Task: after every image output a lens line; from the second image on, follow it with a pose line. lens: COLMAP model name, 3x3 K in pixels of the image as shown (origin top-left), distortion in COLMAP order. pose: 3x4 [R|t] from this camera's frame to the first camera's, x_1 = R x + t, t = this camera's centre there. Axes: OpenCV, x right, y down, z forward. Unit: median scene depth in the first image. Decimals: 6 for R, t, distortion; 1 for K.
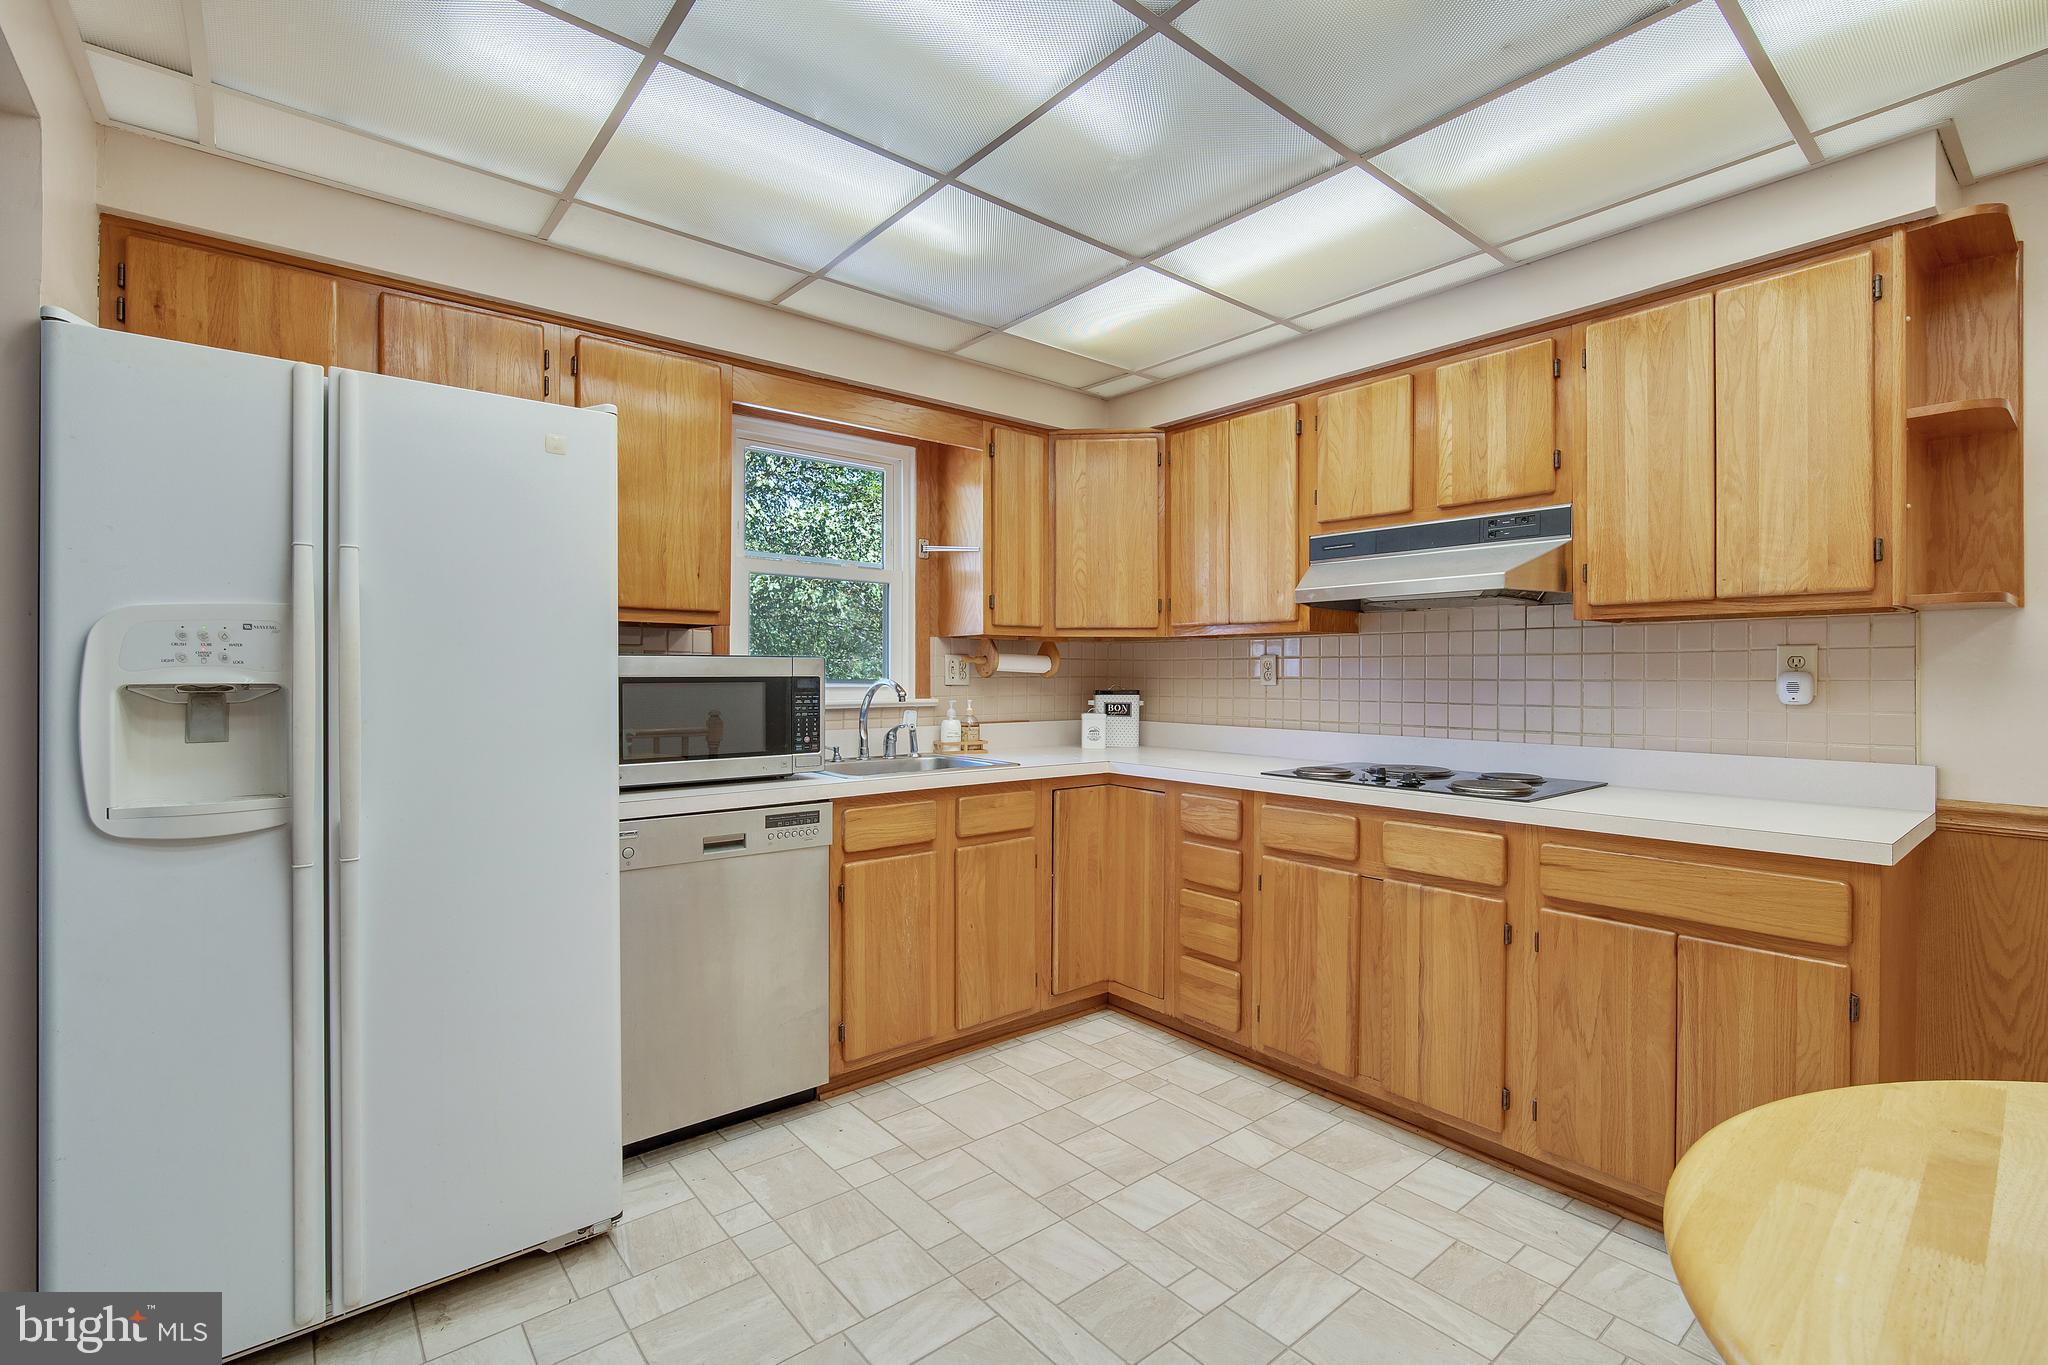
lens RADIAL K [[911.5, 0, 1018.6], [0, 911.5, 675.9], [0, 0, 1]] dist [-0.007003, 0.000383]
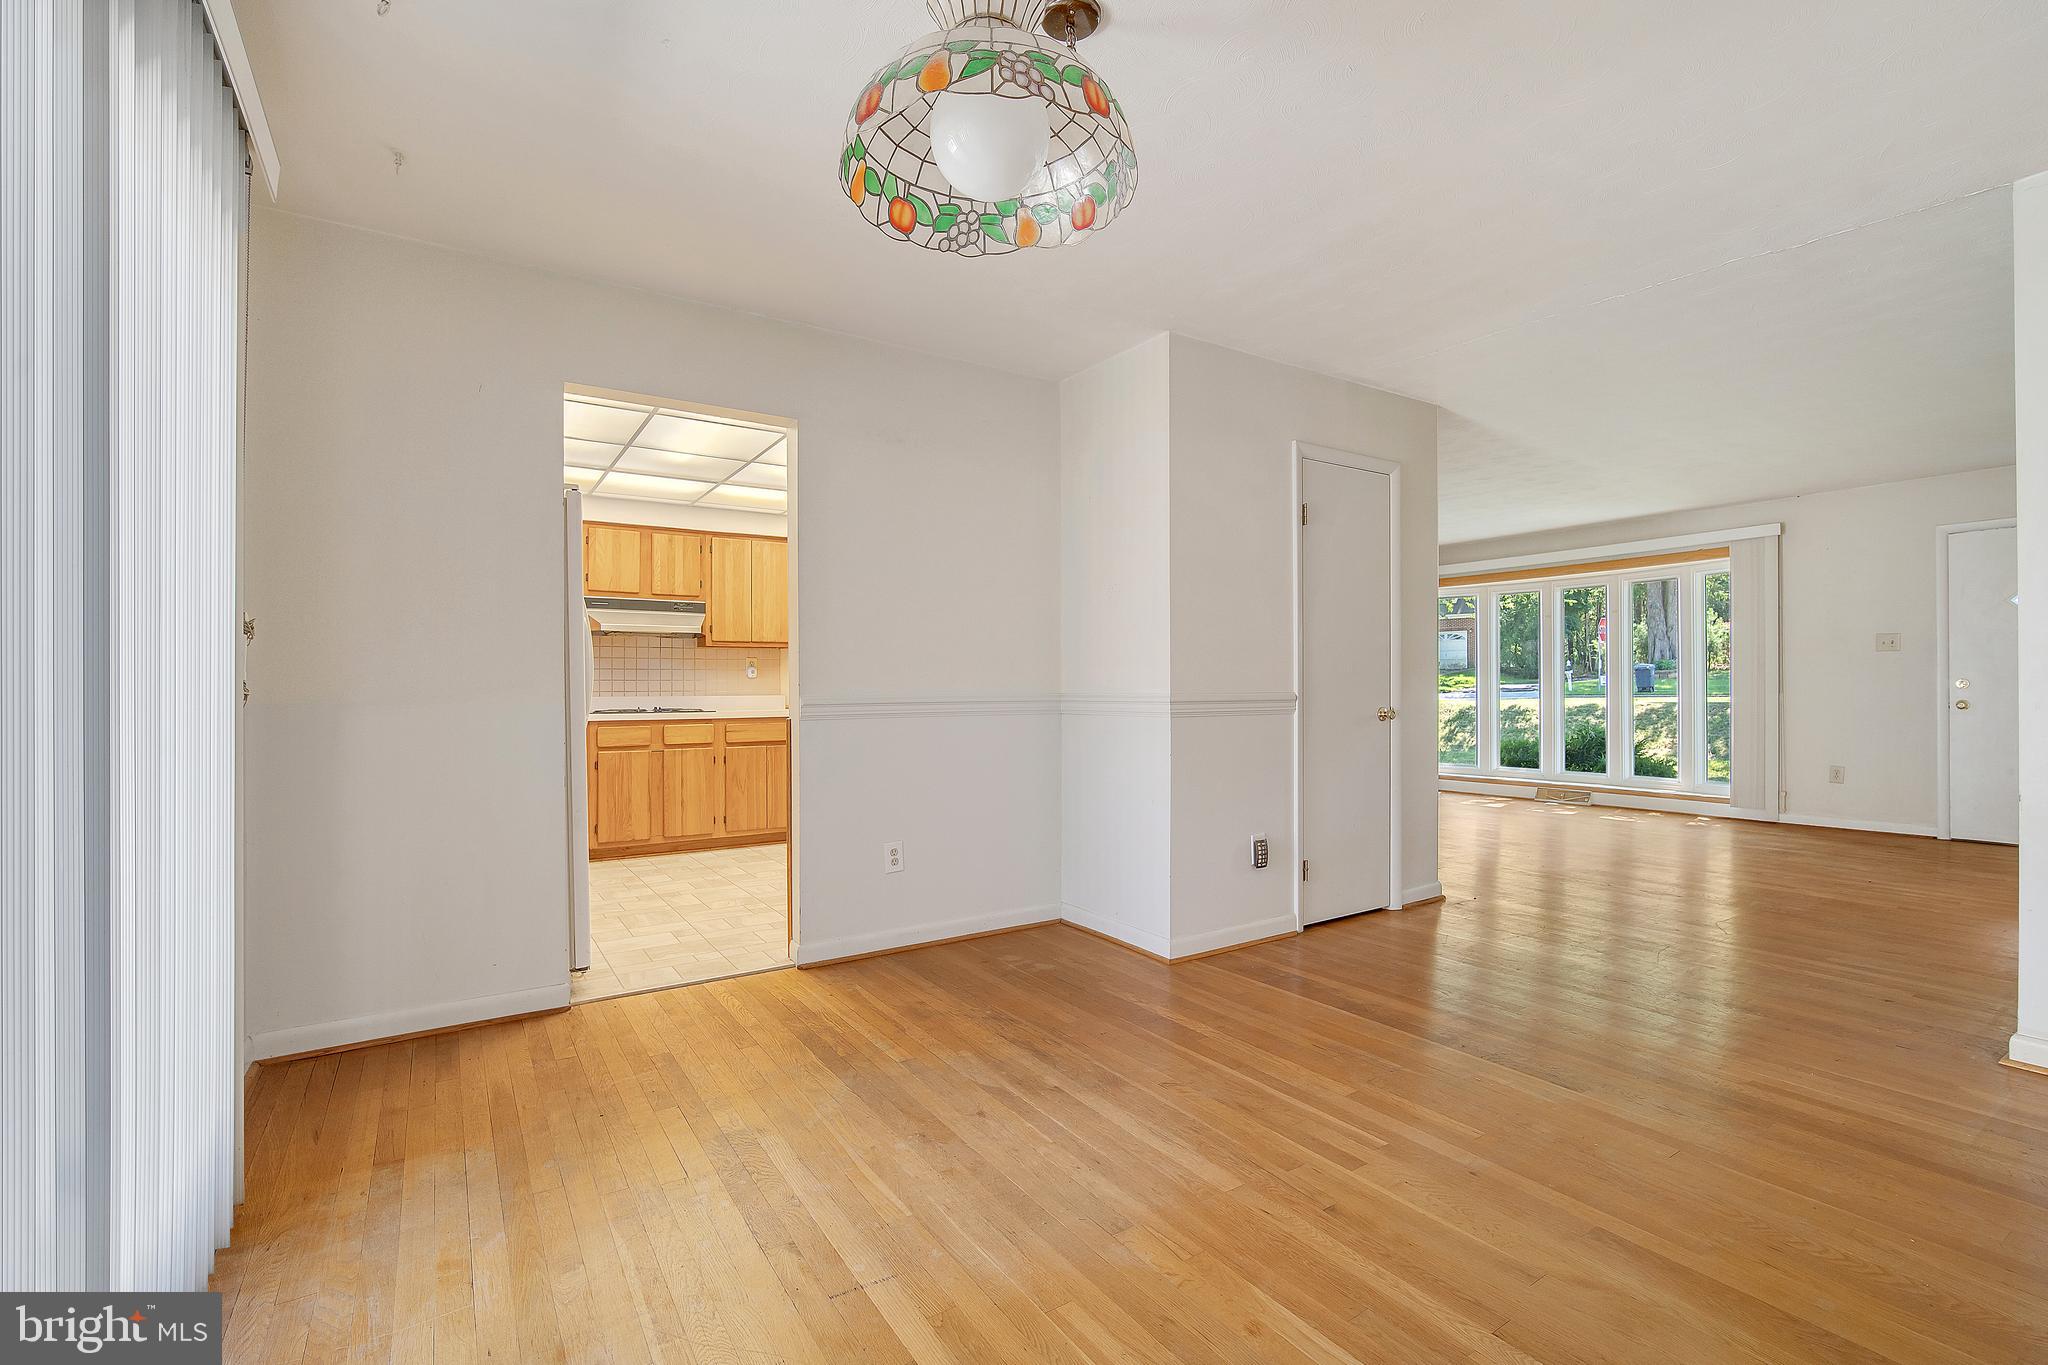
lens RADIAL K [[911.5, 0, 1023.9], [0, 911.5, 686.2], [0, 0, 1]] dist [-0.007003, 0.000383]
pose [[0.111671, 0.000200, 0.993745, -1.813342], [0.003401, 0.999994, -0.000583, 0.057293], [-0.993739, 0.003445, 0.111669, -0.206263]]
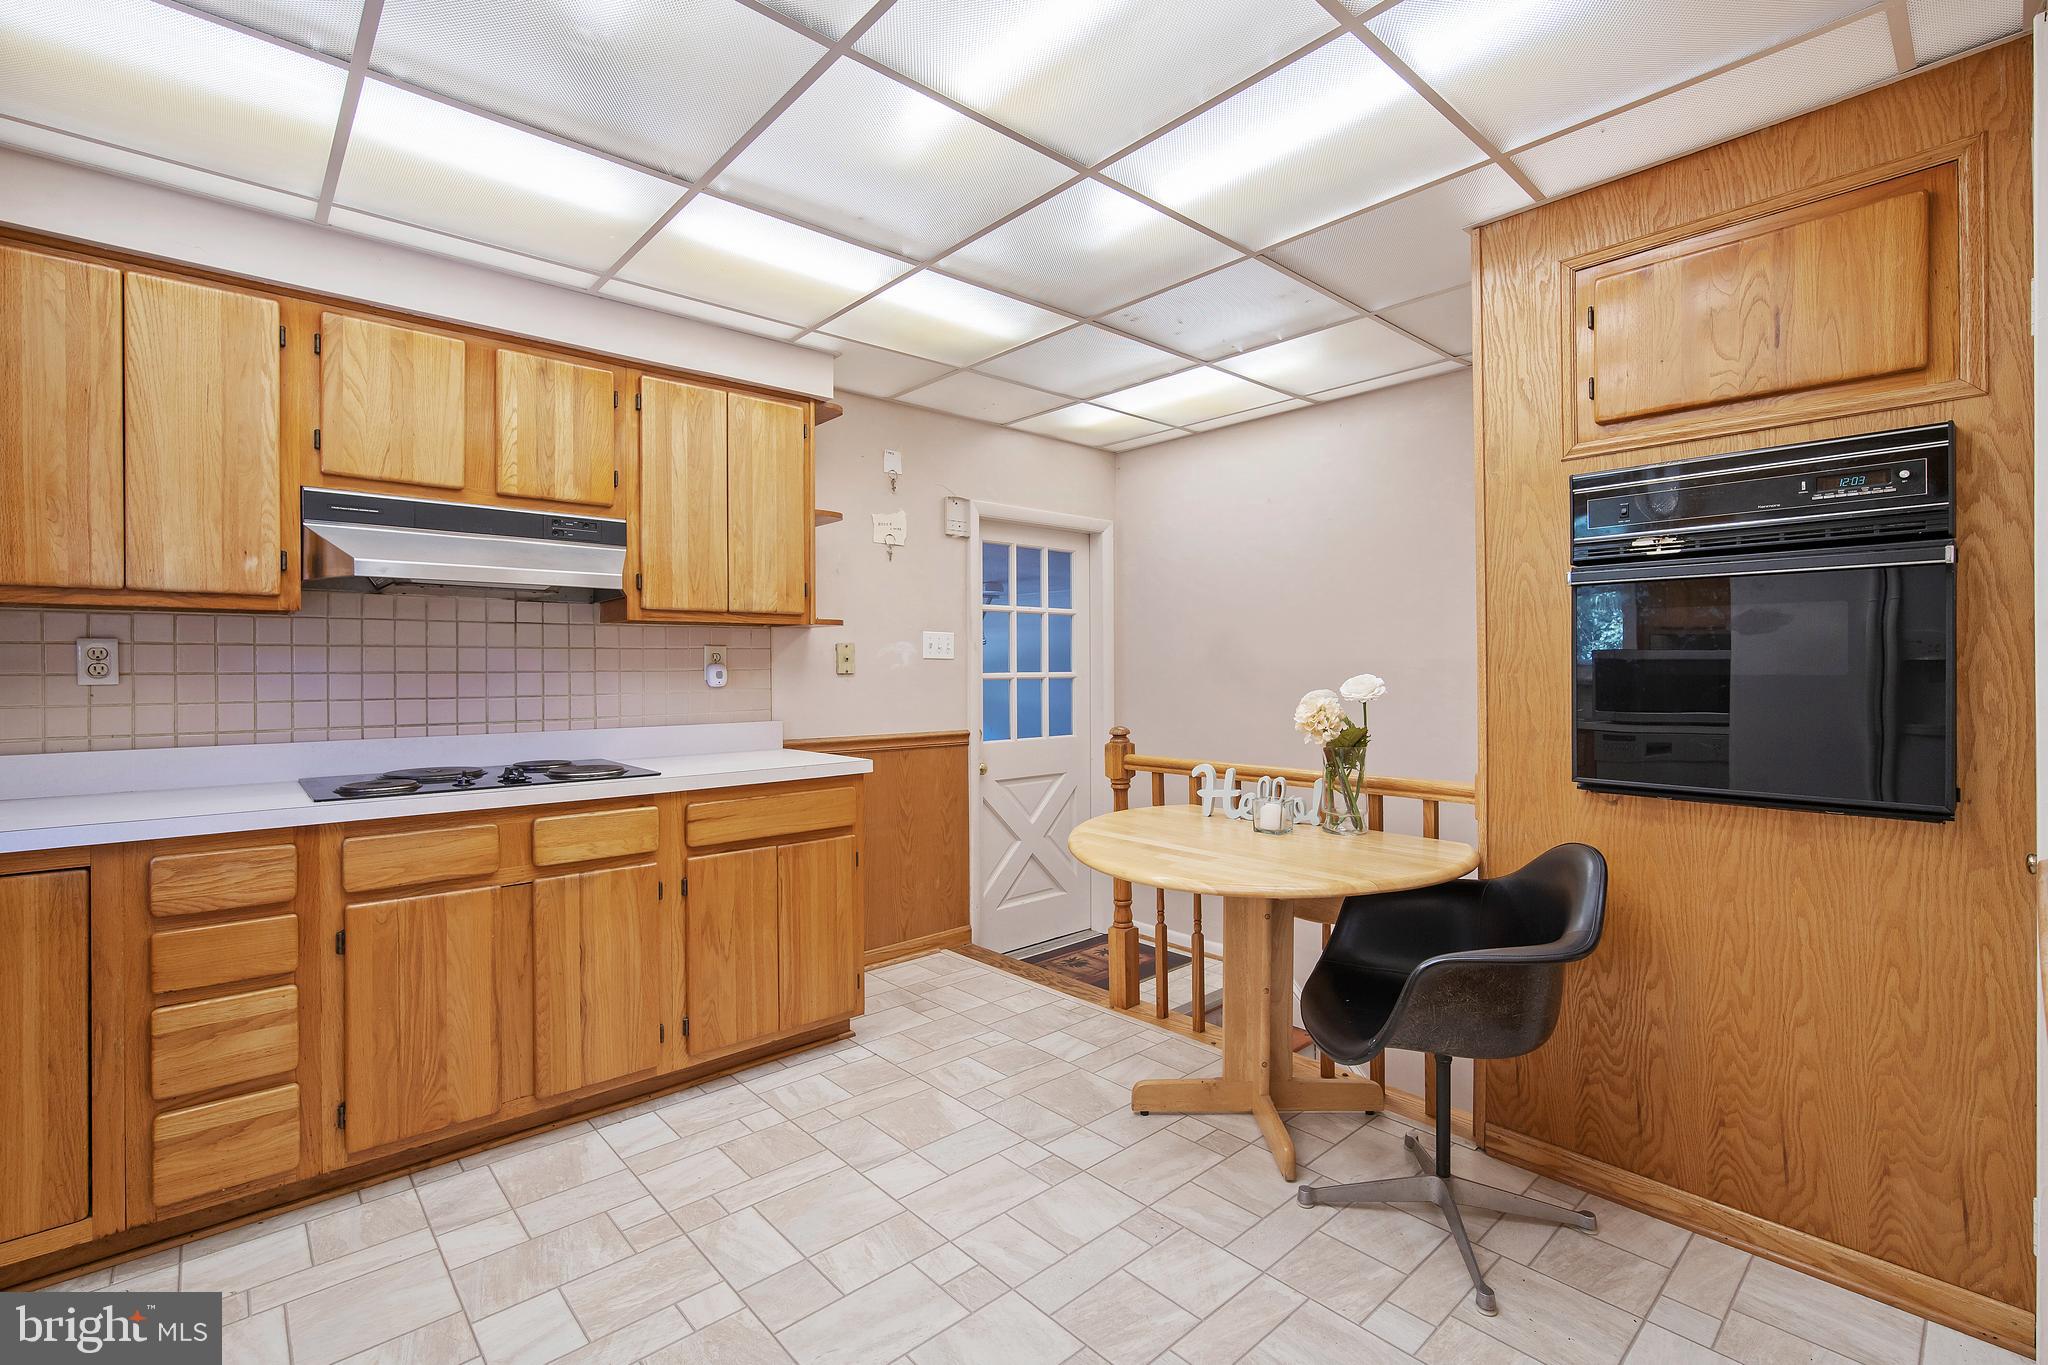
lens RADIAL K [[911.5, 0, 1029.8], [0, 911.5, 669.9], [0, 0, 1]] dist [-0.007003, 0.000383]
pose [[-0.047351, -0.005729, 0.998862, -0.553377], [0.005578, 0.999966, 0.006000, -0.000826], [-0.998863, 0.005856, -0.047317, 0.504748]]
